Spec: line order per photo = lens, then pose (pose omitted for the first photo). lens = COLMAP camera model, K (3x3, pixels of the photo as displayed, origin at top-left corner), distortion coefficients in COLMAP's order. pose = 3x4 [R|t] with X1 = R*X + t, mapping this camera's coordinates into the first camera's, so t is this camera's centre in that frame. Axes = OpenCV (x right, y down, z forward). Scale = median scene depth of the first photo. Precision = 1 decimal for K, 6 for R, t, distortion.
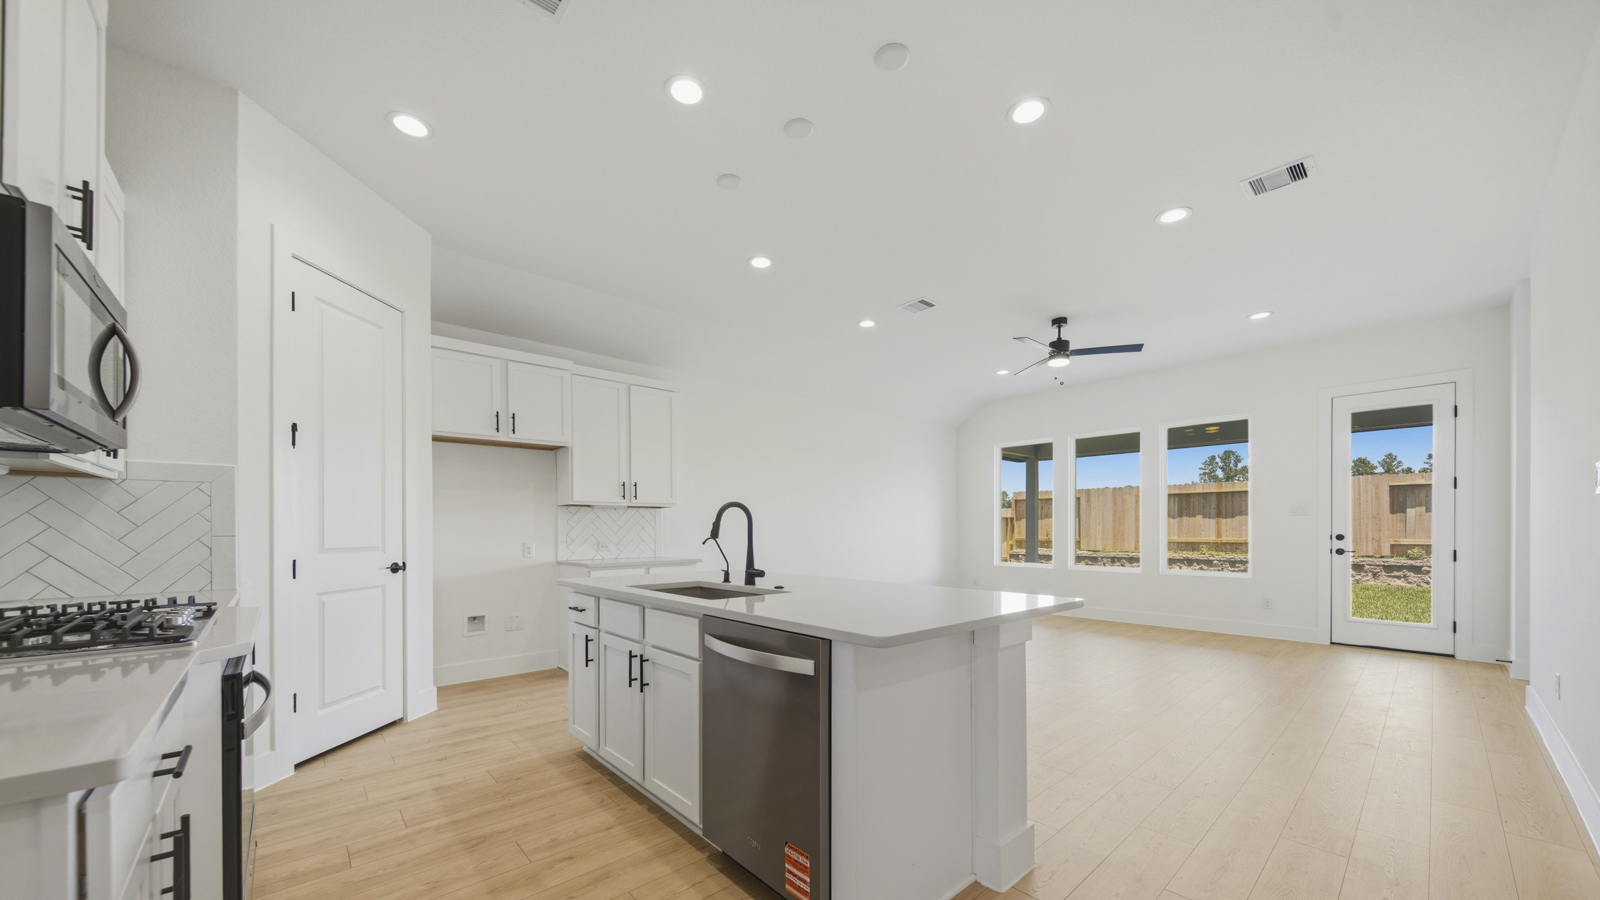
lens RADIAL K [[565.9, 0, 799.1], [0, 565.9, 531.5], [0, 0, 1]] dist [0.001012, -0.000107]
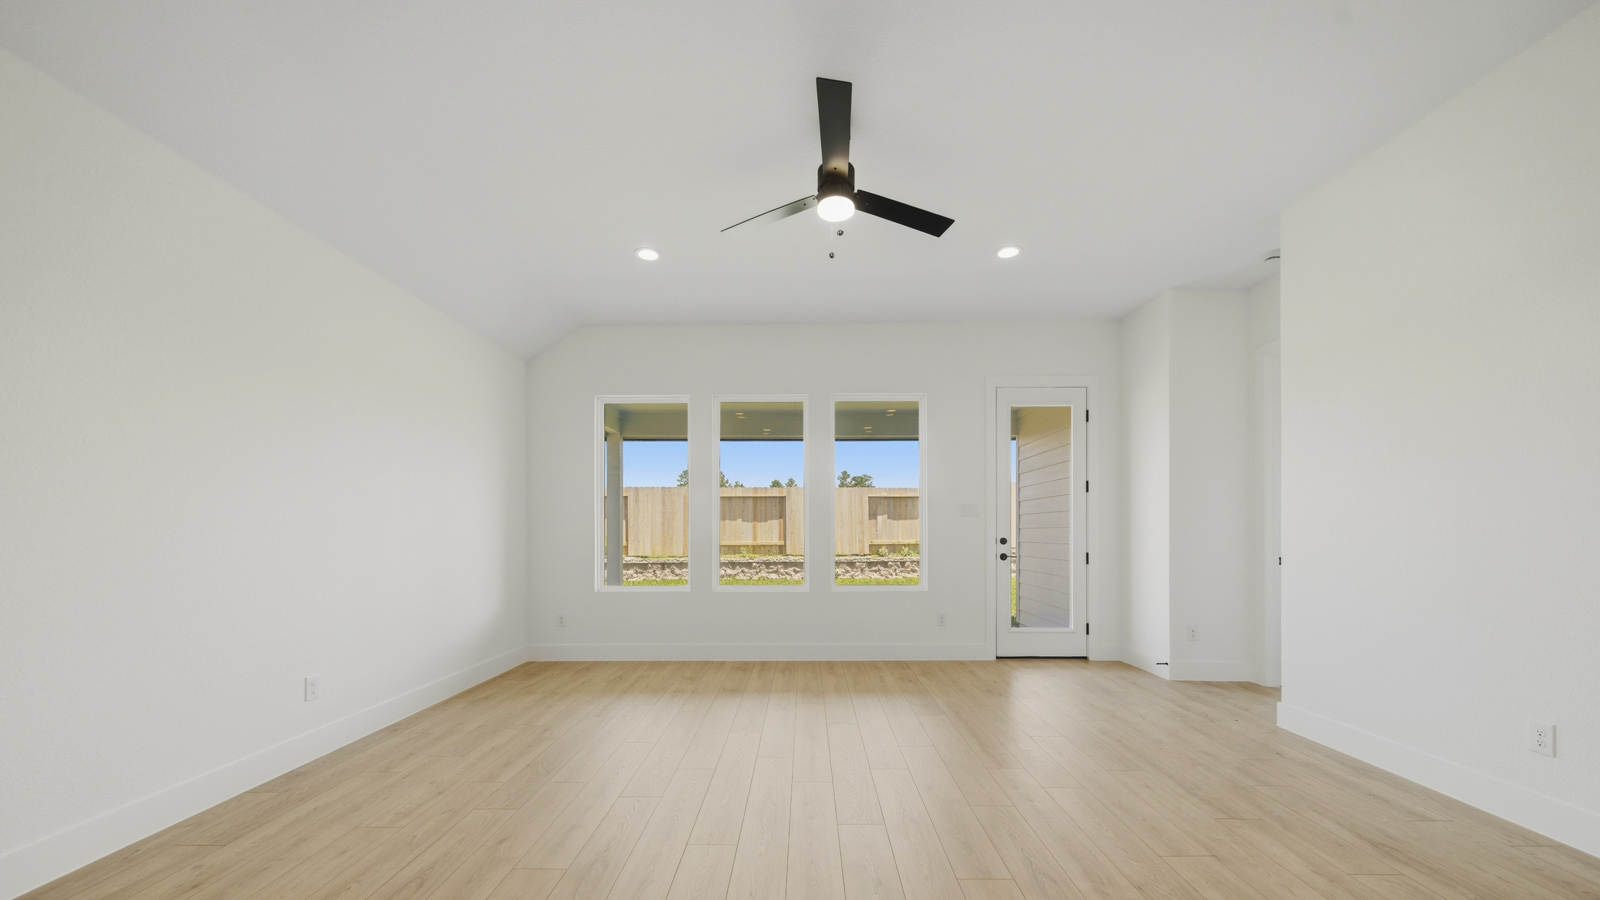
lens RADIAL K [[565.9, 0, 791.2], [0, 565.9, 526.7], [0, 0, 1]] dist [0.001012, -0.000107]
pose [[0.673662, 0.006834, 0.739008, 0.066611], [0.003817, 0.999912, -0.012727, -0.003776], [-0.739029, 0.011395, 0.673577, 0.891808]]
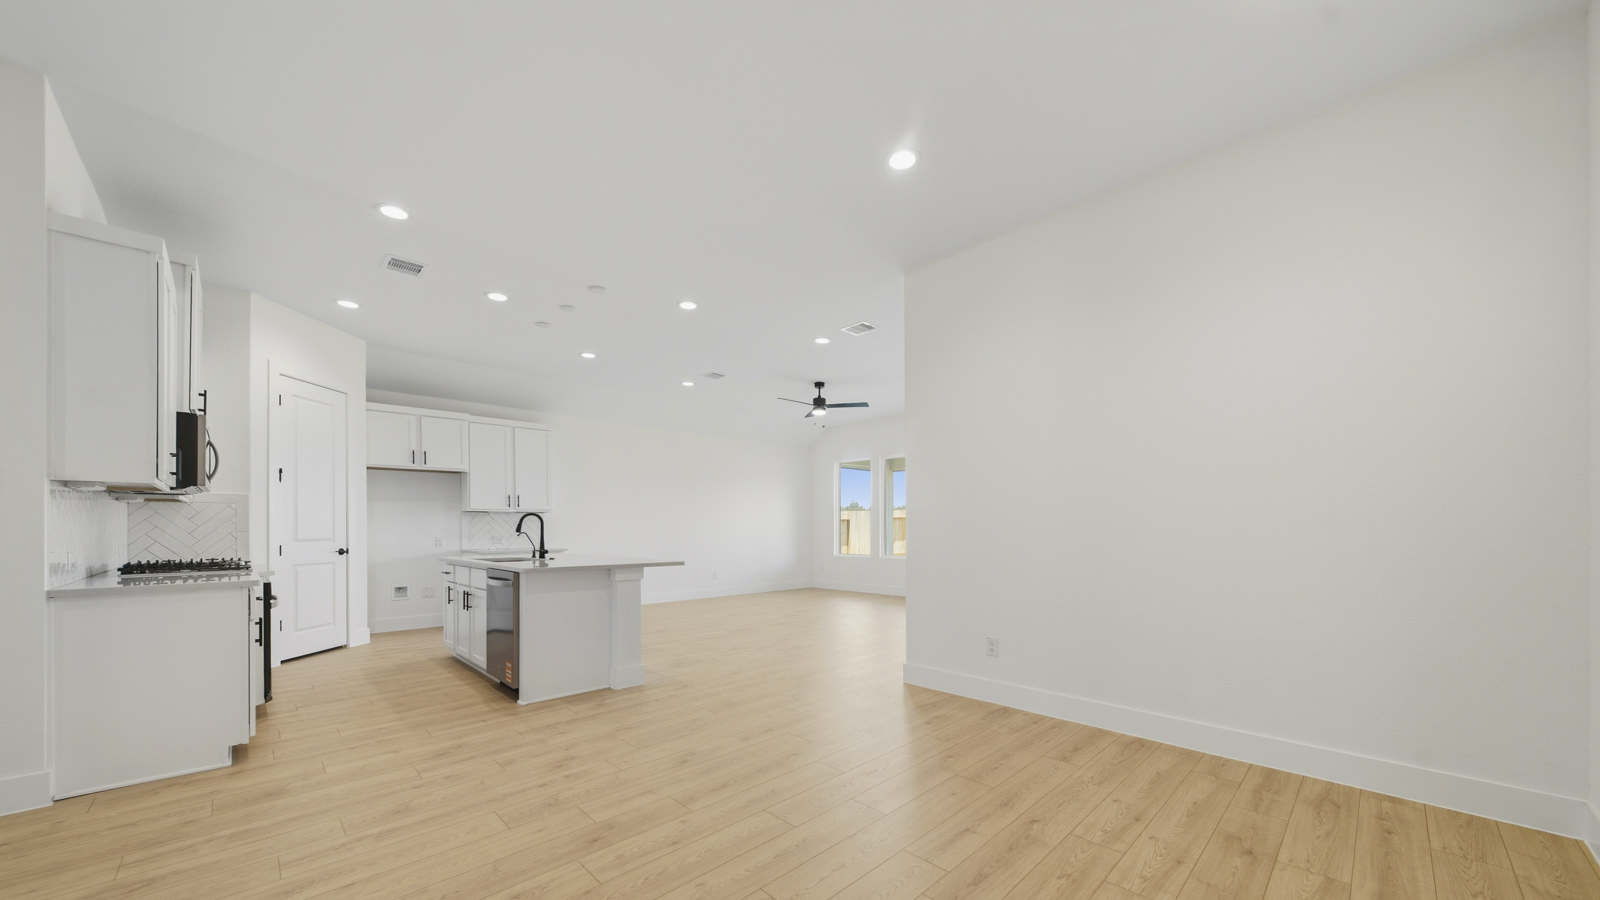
lens RADIAL K [[565.9, 0, 802.3], [0, 565.9, 529.8], [0, 0, 1]] dist [0.001012, -0.000107]
pose [[0.998903, -0.000835, 0.046824, 0.443918], [0.000908, 0.999998, -0.001538, 0.004023], [-0.046823, 0.001579, 0.998902, -0.571907]]
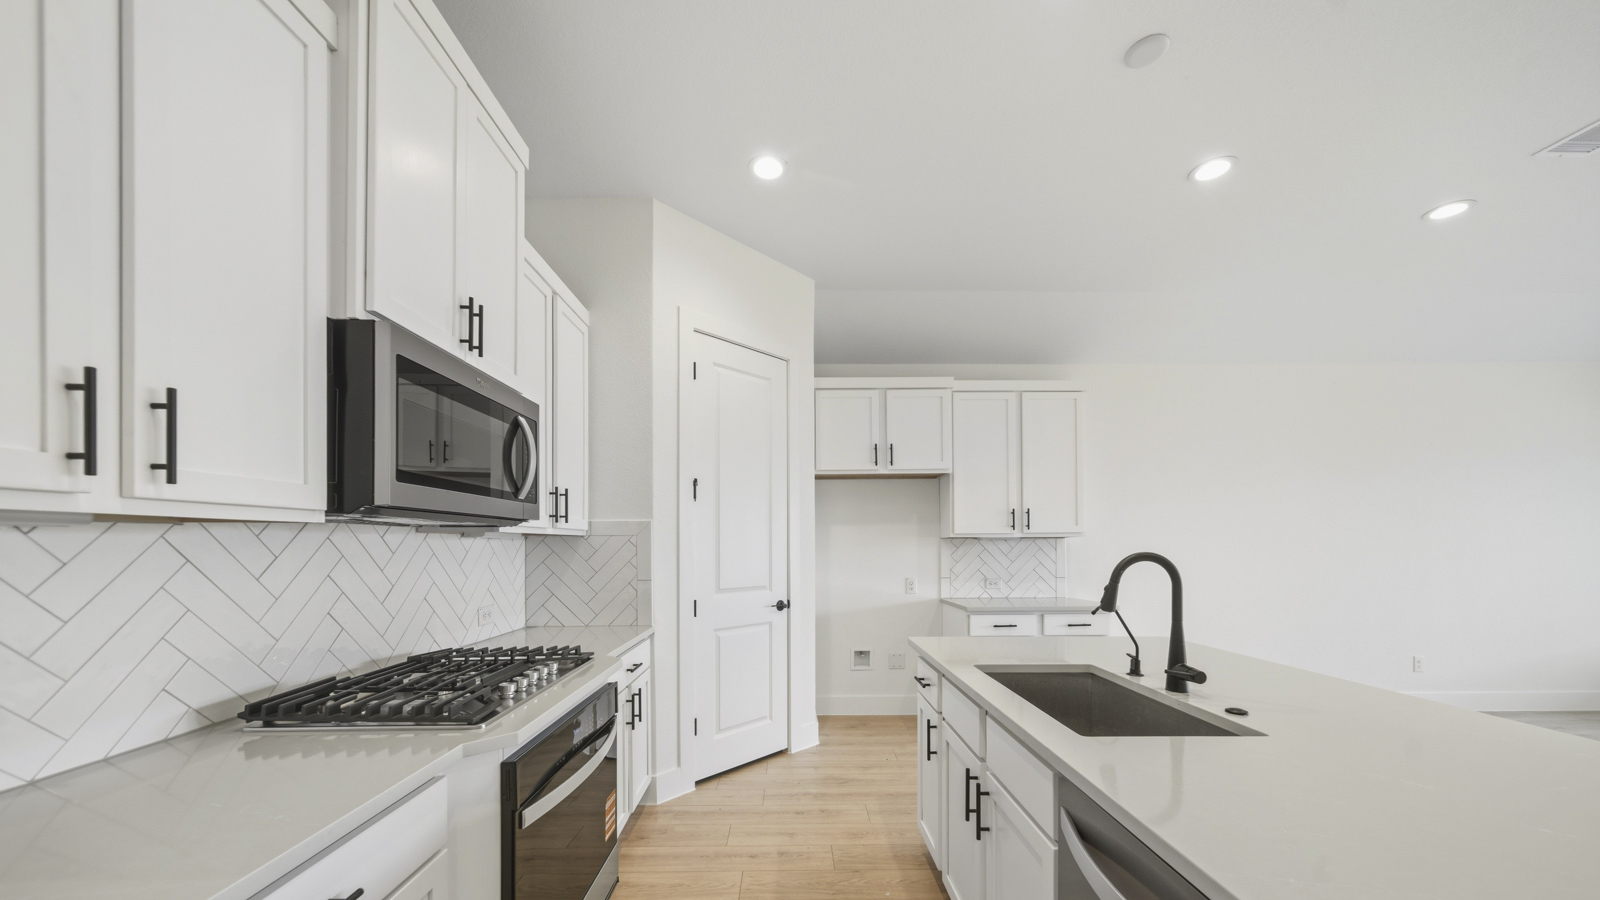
lens RADIAL K [[565.9, 0, 802.5], [0, 565.9, 545.6], [0, 0, 1]] dist [0.001012, -0.000107]
pose [[0.755866, 0.000815, -0.654725, 0.004329], [-0.002361, 0.999996, -0.001481, -0.037998], [0.654722, 0.002665, 0.755865, 0.193952]]
